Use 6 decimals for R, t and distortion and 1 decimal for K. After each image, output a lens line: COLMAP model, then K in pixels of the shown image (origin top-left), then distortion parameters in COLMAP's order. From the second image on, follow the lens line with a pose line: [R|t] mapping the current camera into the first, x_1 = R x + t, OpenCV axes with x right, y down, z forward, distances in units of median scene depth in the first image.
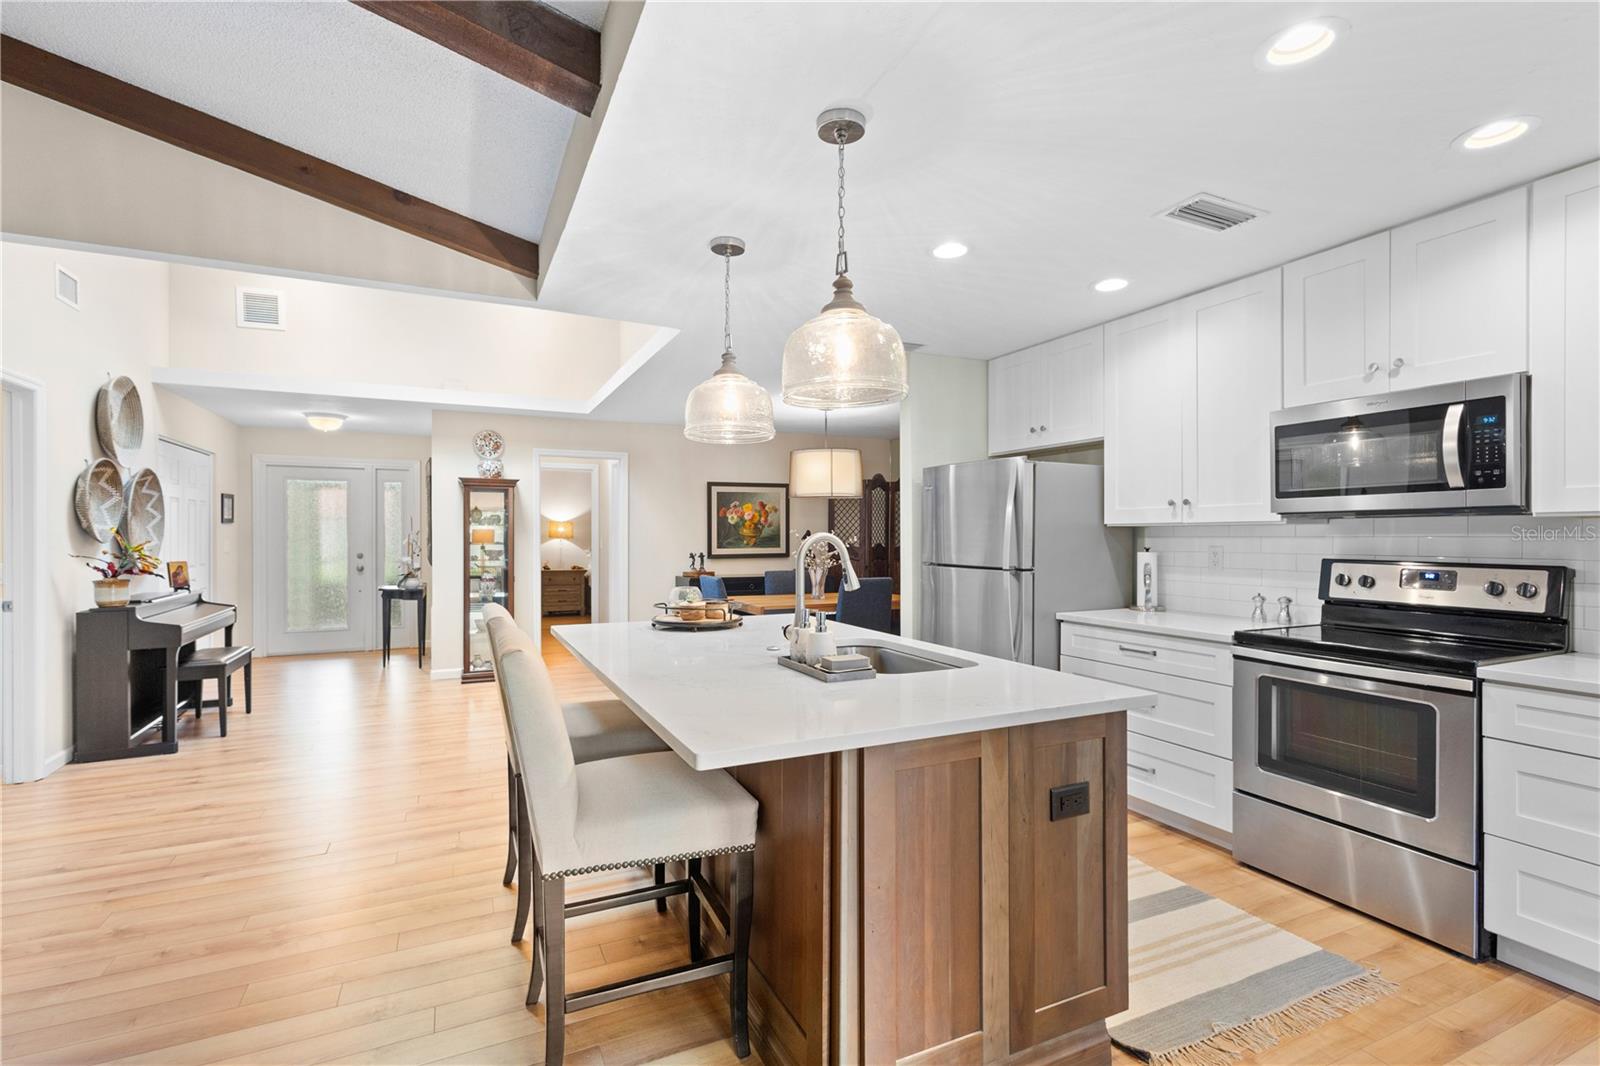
lens RADIAL K [[736.8, 0, 798.8], [0, 736.8, 539.9], [0, 0, 1]] dist [0.009836, -0.000939]
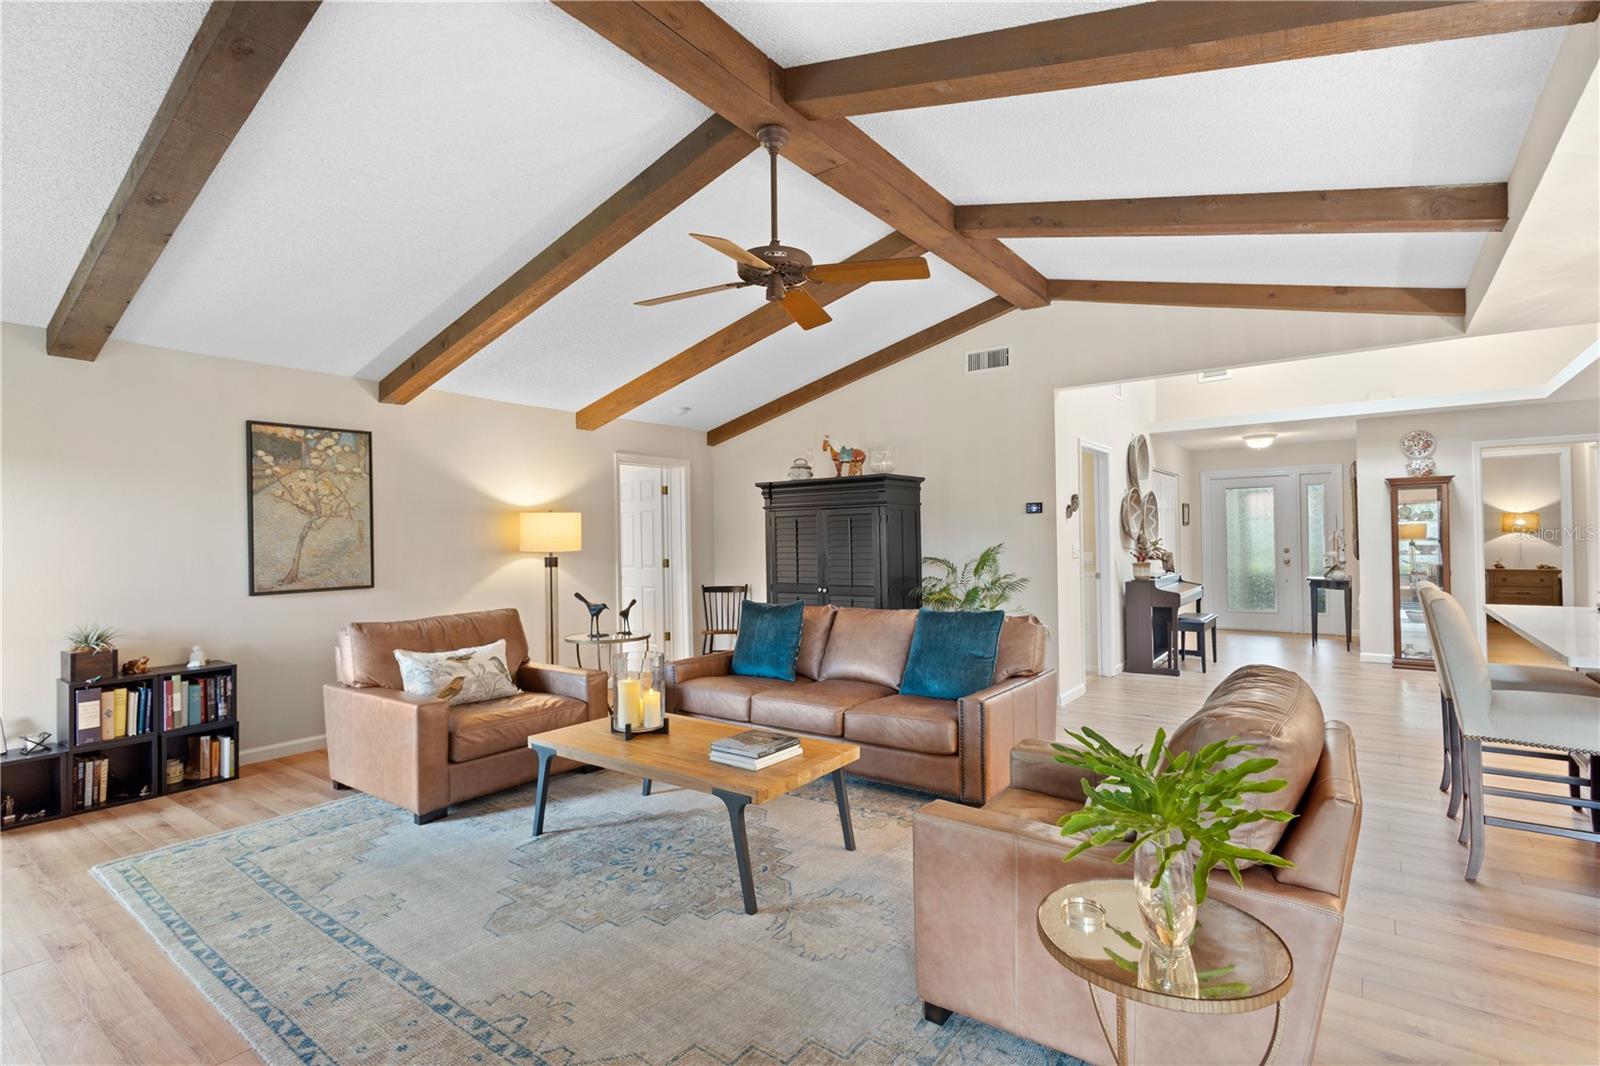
lens RADIAL K [[750.3, 0, 805.8], [0, 750.3, 530.6], [0, 0, 1]] dist [0.012209, -0.000591]
pose [[0.472158, -0.017318, -0.881344, 0.139092], [0.010026, 0.999848, -0.014276, -0.000231], [0.881457, -0.002096, 0.472260, -0.333495]]
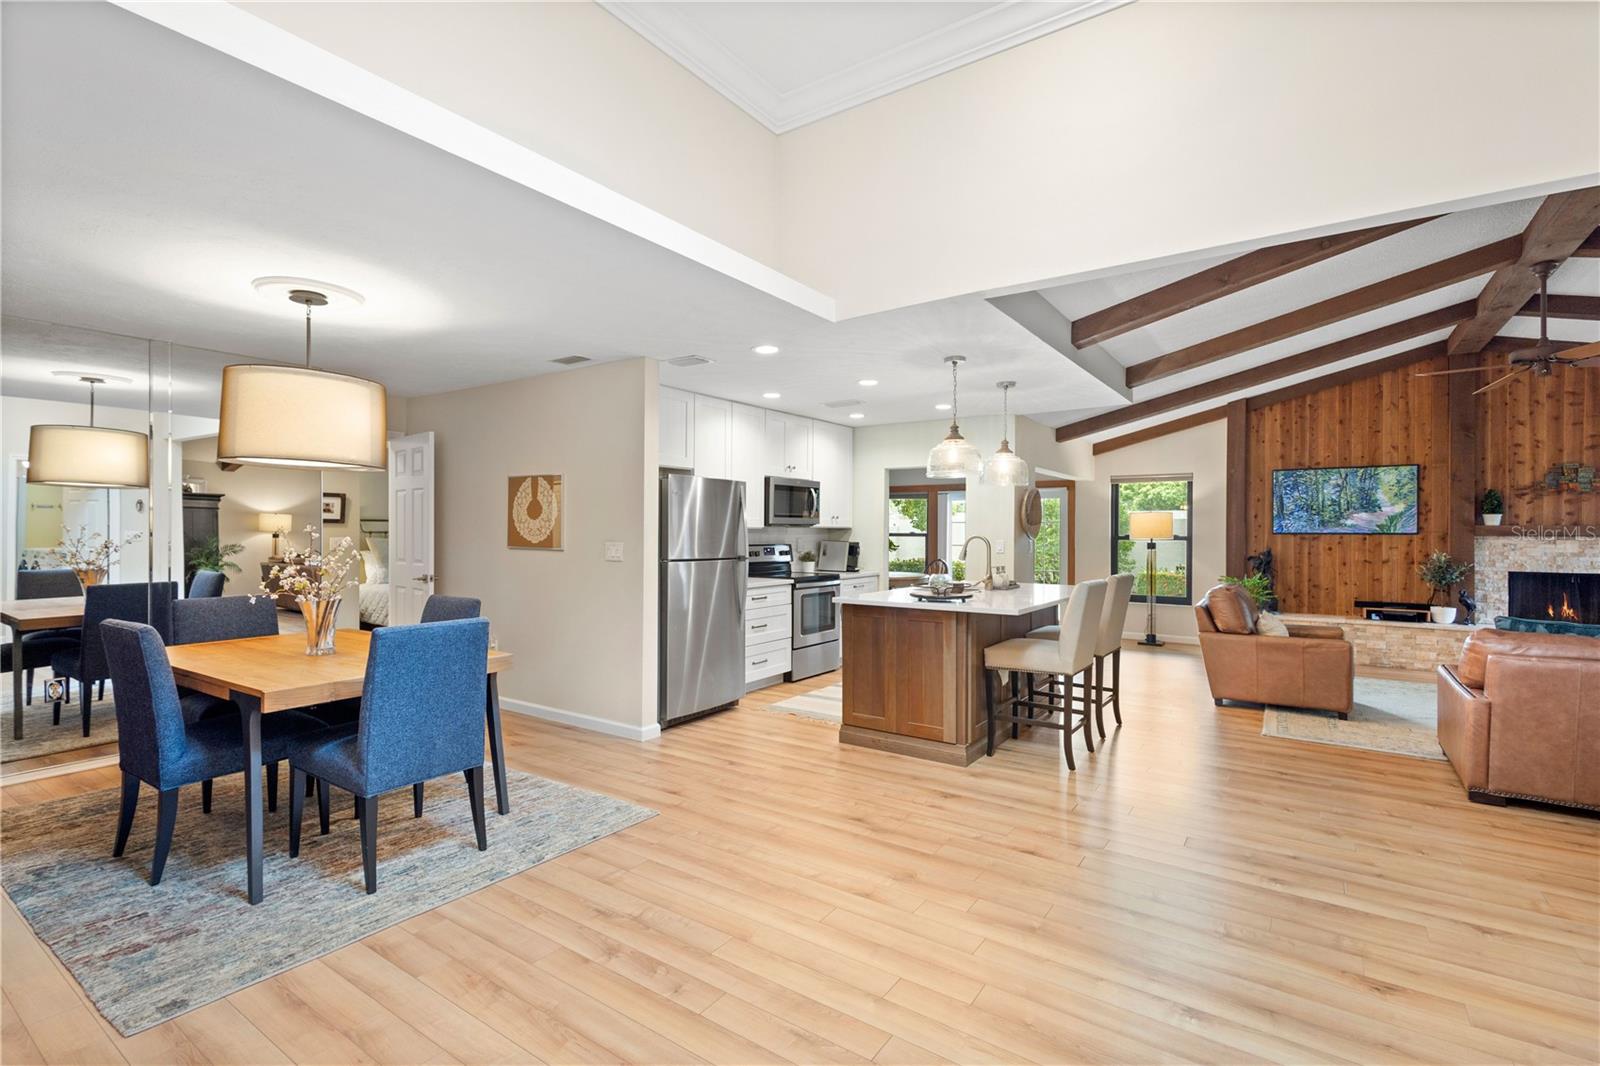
lens RADIAL K [[739.4, 0, 800.2], [0, 739.4, 529.8], [0, 0, 1]] dist [0.008481, -0.001623]
pose [[-0.500008, -0.001978, 0.866019, -0.703593], [0.001034, 0.999995, 0.002881, -0.013405], [-0.866020, 0.002336, -0.500003, 1.105464]]
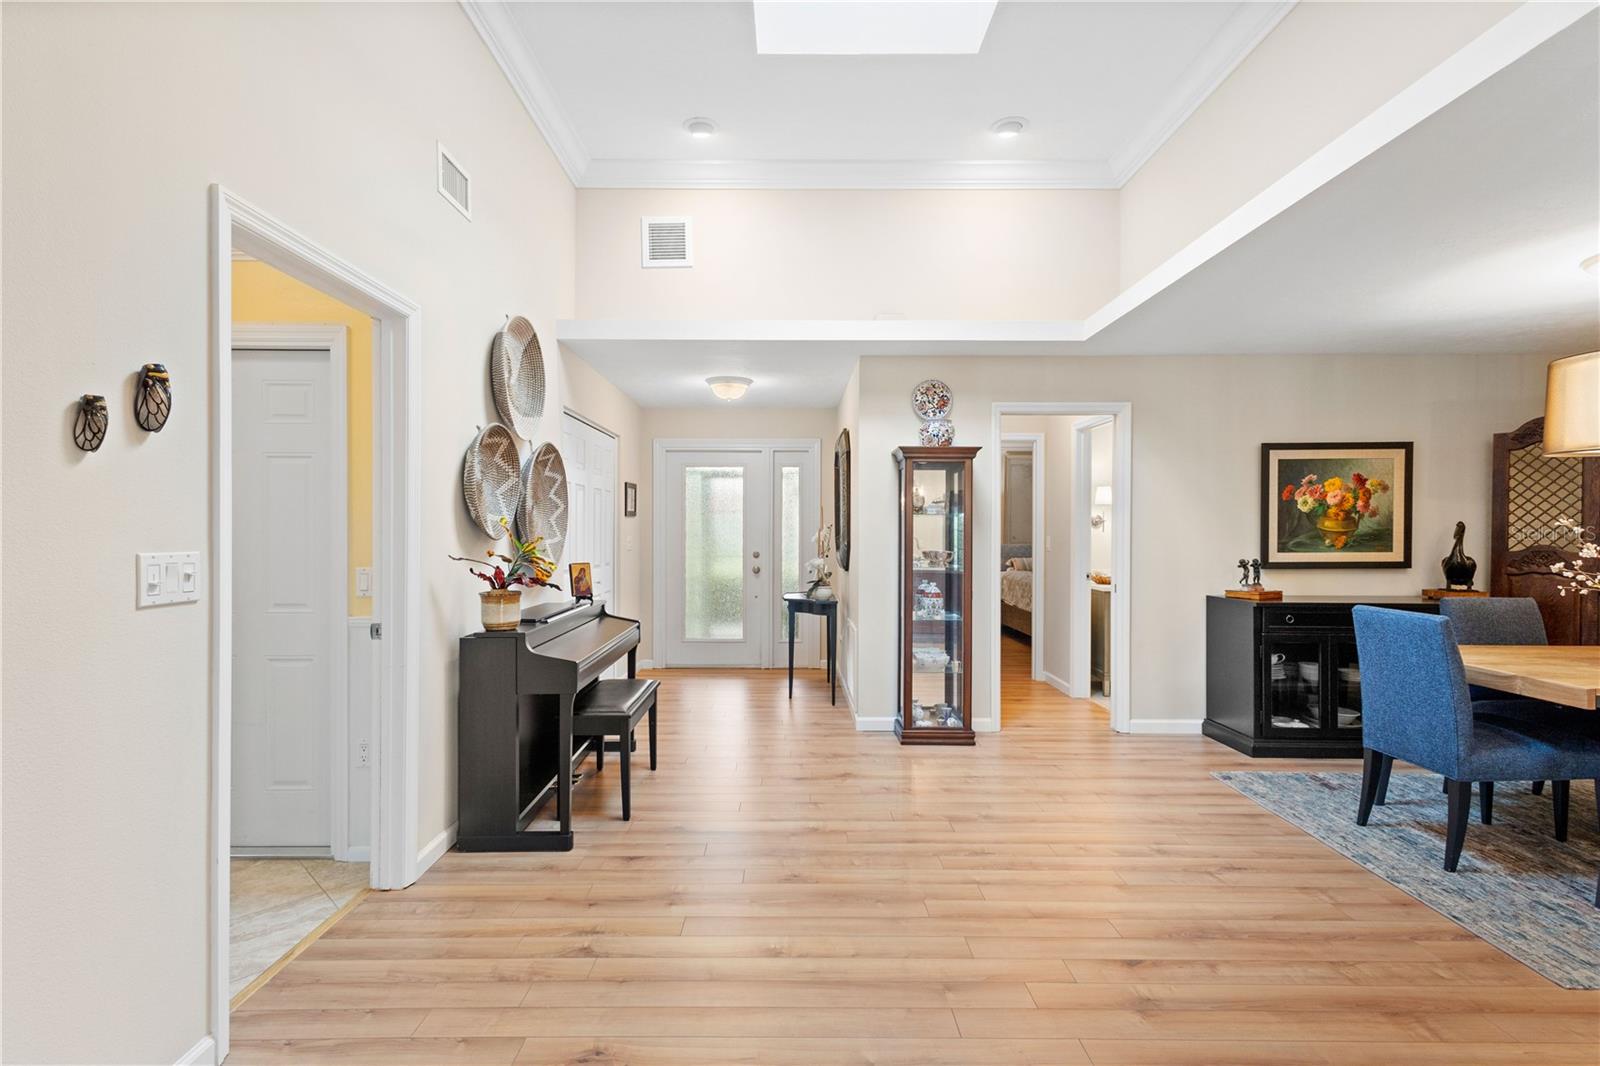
lens RADIAL K [[745.0, 0, 789.3], [0, 745.0, 532.5], [0, 0, 1]] dist [0.014355, -0.001037]
pose [[0.902558, 0.001556, -0.430567, -0.293213], [-0.003941, 0.999981, -0.004647, -0.000364], [0.430551, 0.005891, 0.902547, 0.376445]]
